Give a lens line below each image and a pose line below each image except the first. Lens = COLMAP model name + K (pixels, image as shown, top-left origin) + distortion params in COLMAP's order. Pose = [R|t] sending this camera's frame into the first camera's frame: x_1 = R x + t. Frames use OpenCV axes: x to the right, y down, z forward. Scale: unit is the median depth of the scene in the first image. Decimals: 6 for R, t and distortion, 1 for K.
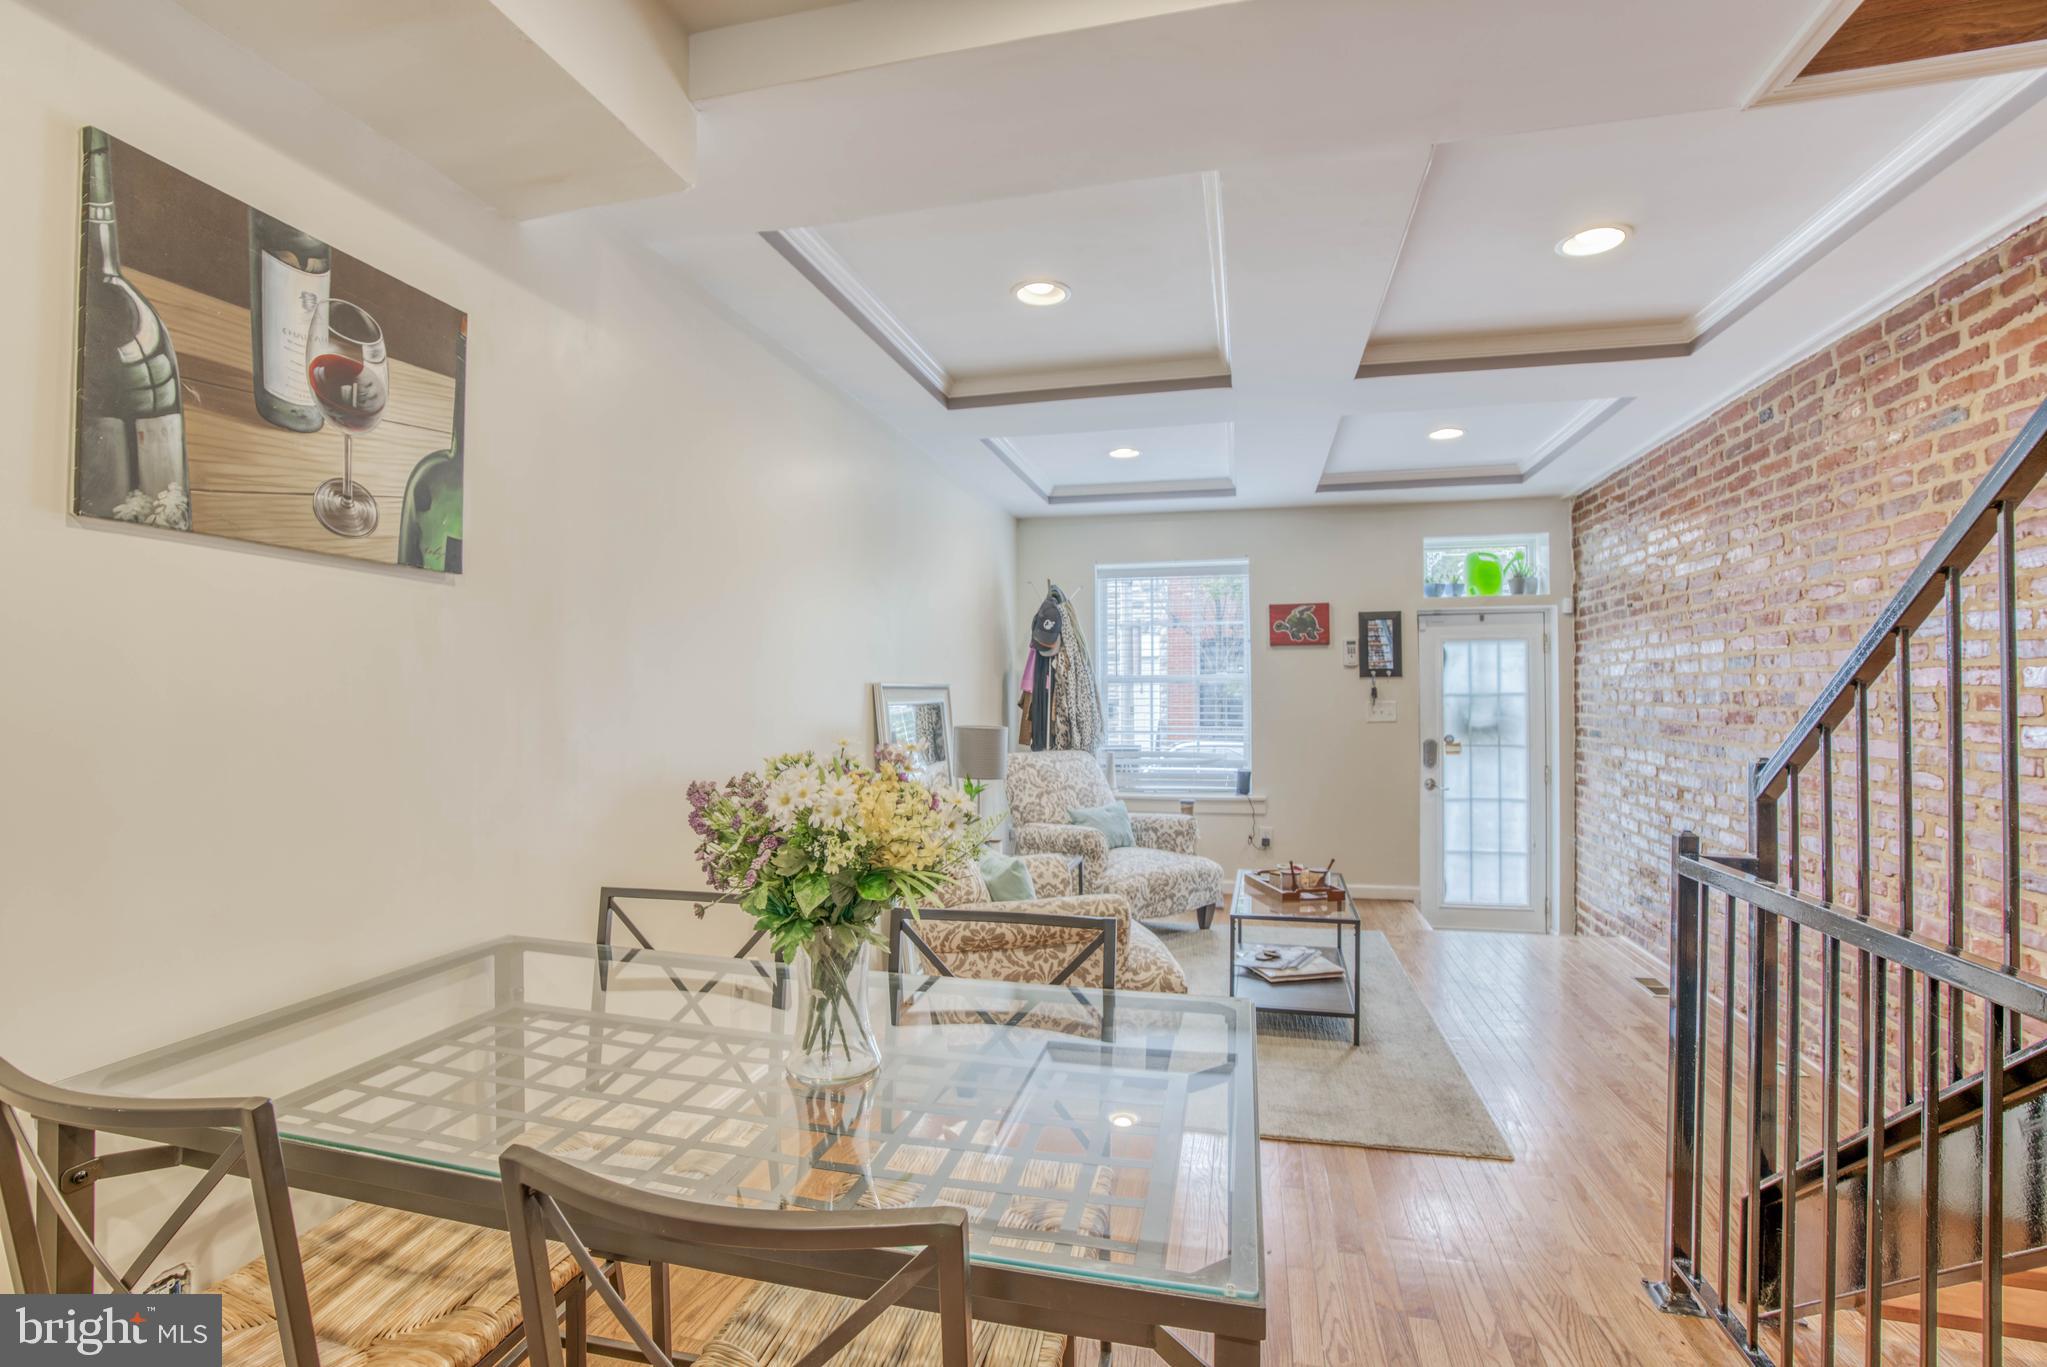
lens RADIAL K [[938.0, 0, 1025.0], [0, 938.0, 693.2], [0, 0, 1]] dist [-0.056296, 0.019574]
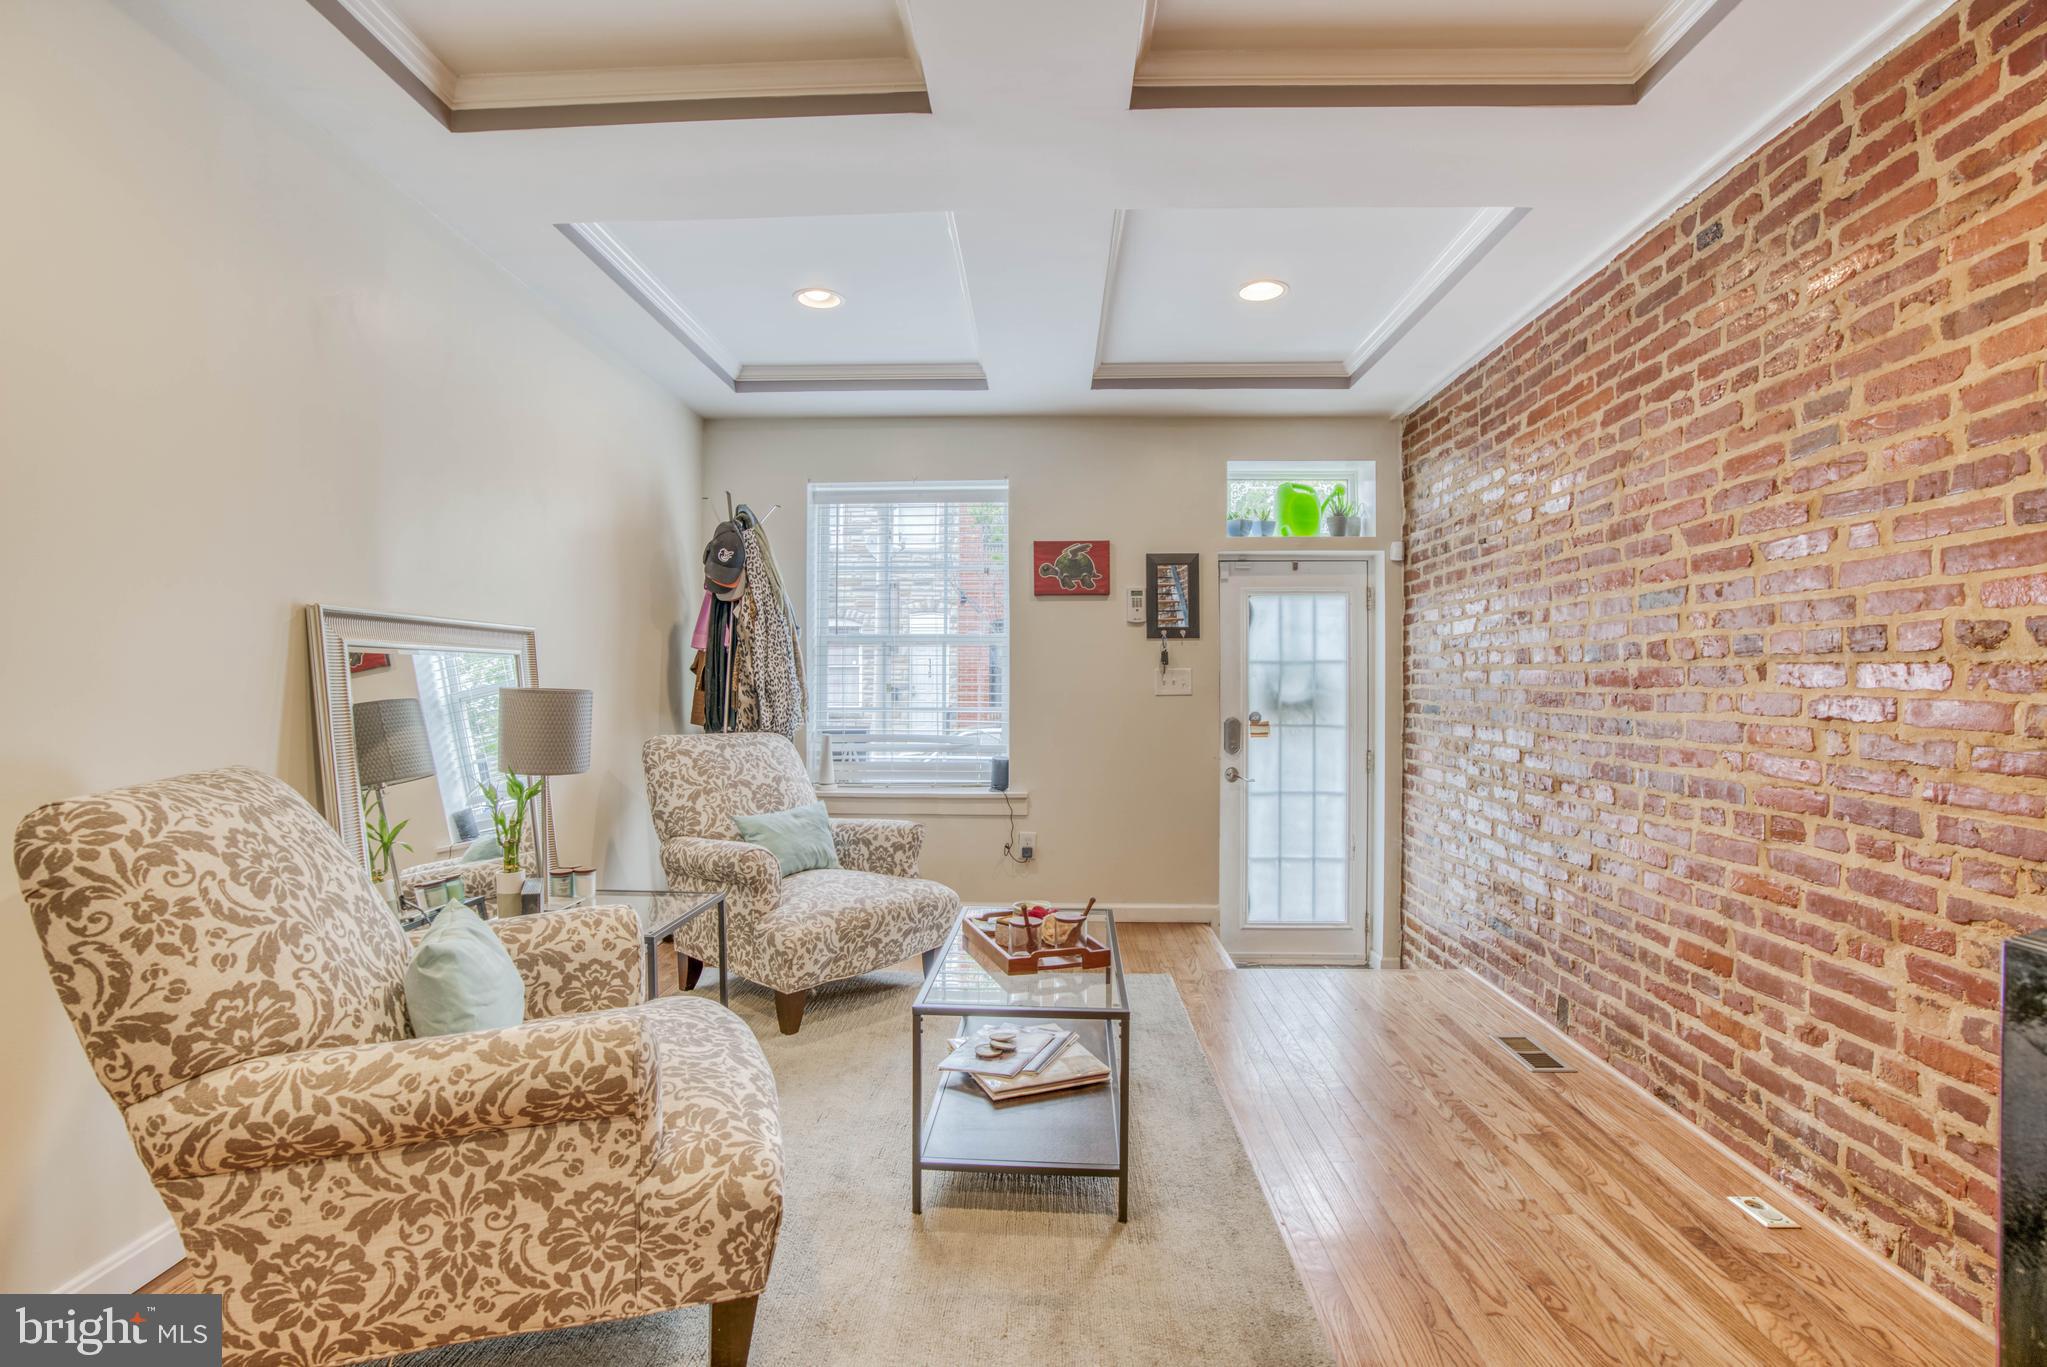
lens RADIAL K [[938.0, 0, 1015.2], [0, 938.0, 691.7], [0, 0, 1]] dist [-0.056296, 0.019574]
pose [[0.981456, 0.005558, 0.191609, 0.117297], [-0.007269, 0.999940, 0.008231, 0.025592], [-0.191551, -0.009471, 0.981437, 0.291519]]
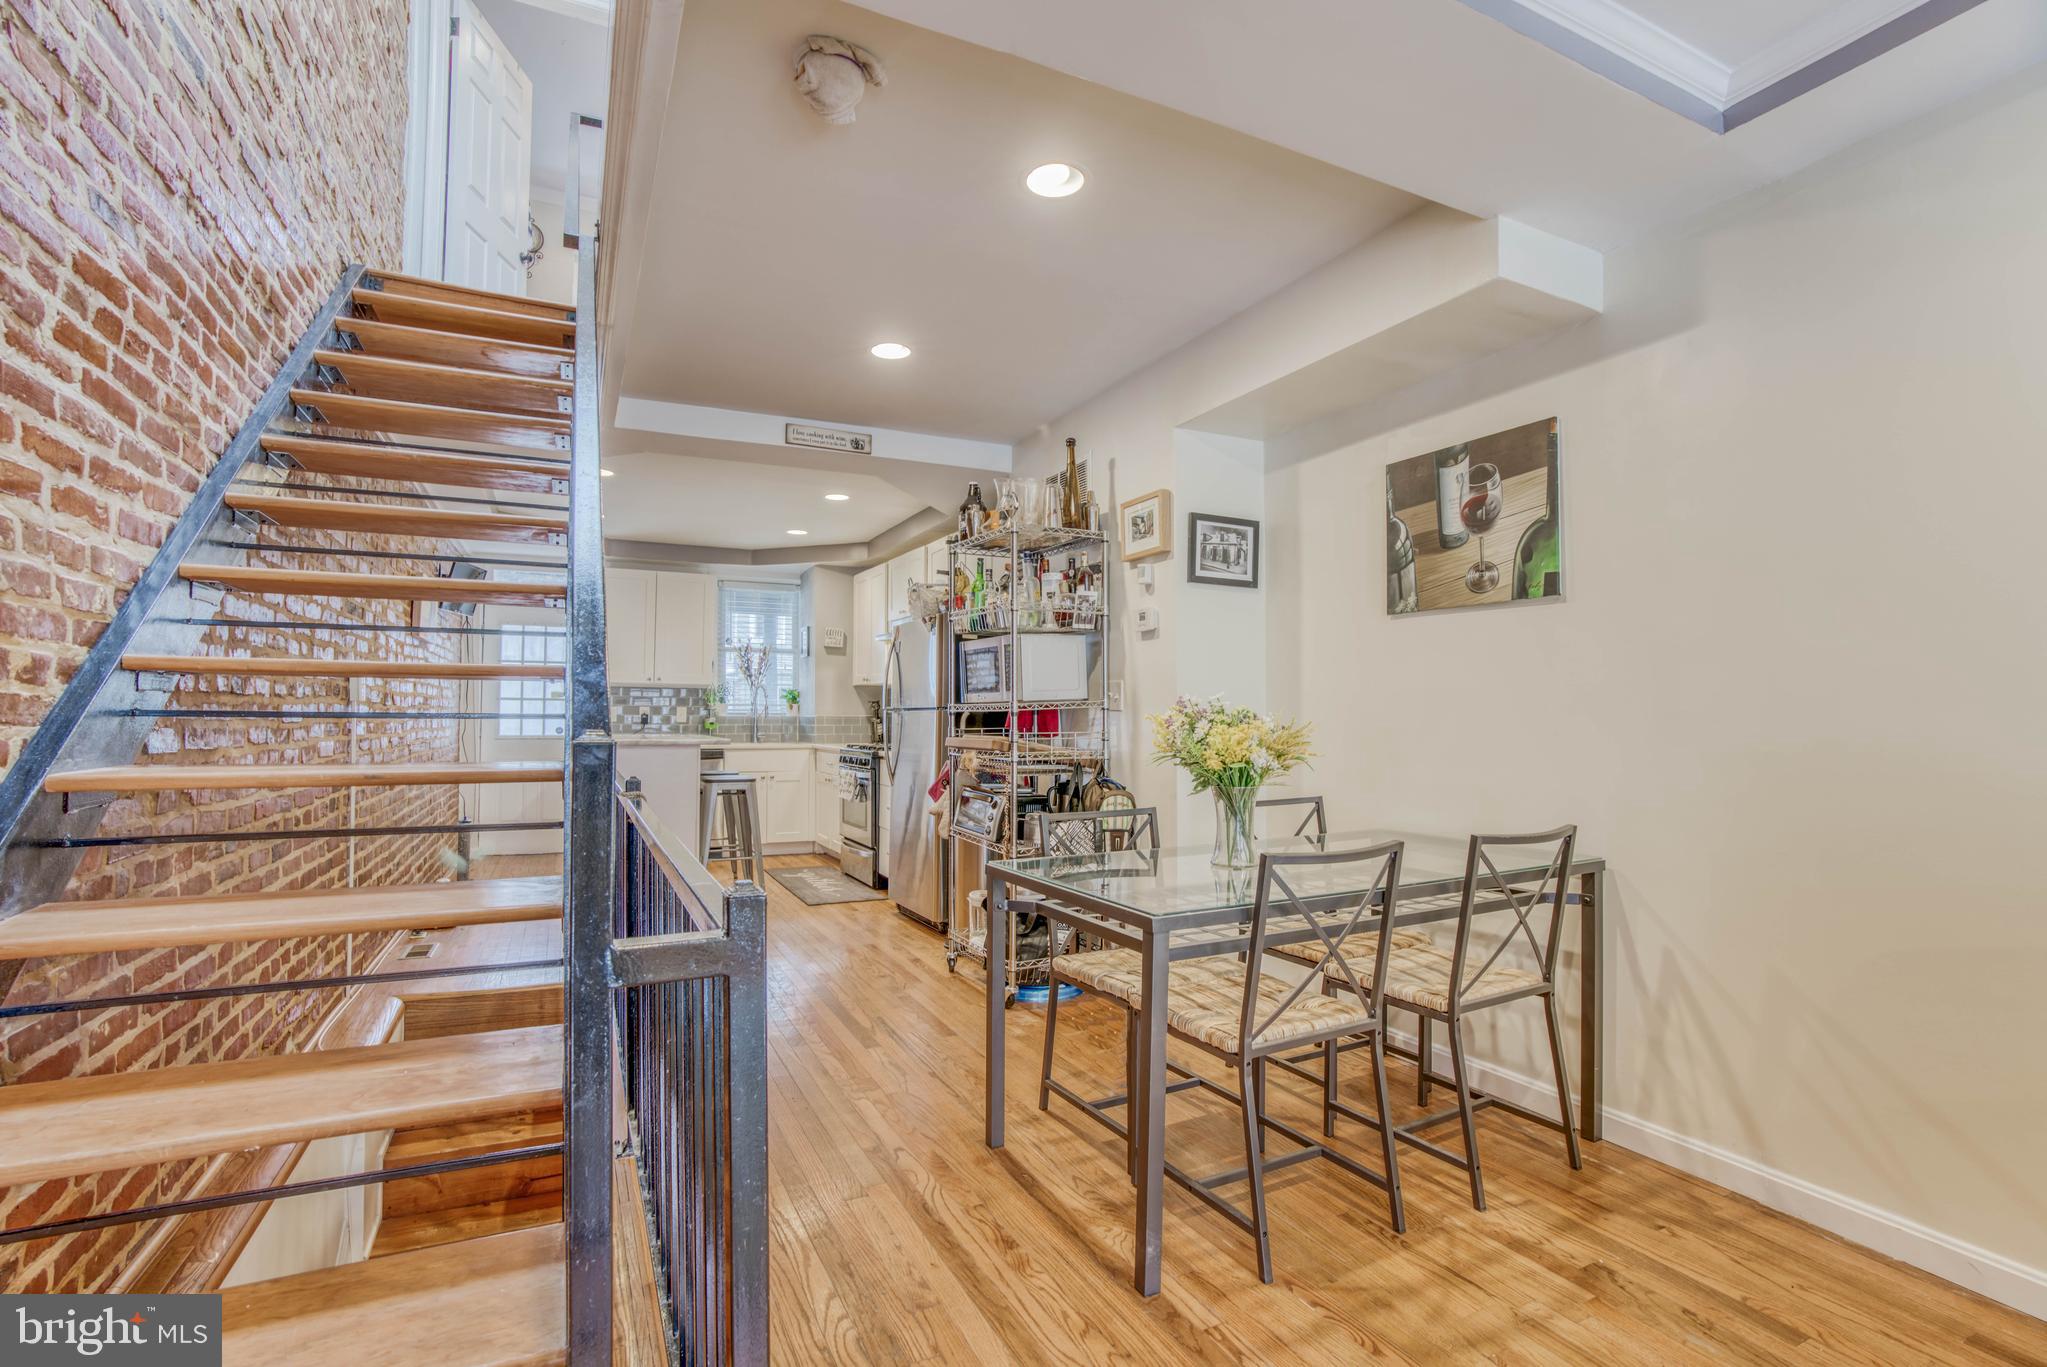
lens RADIAL K [[938.0, 0, 1015.0], [0, 938.0, 677.1], [0, 0, 1]] dist [-0.056296, 0.019574]
pose [[-0.776641, -0.023351, -0.629510, 0.359217], [0.004460, 0.999084, -0.042562, 0.022196], [0.629928, -0.035863, -0.775825, 0.582491]]
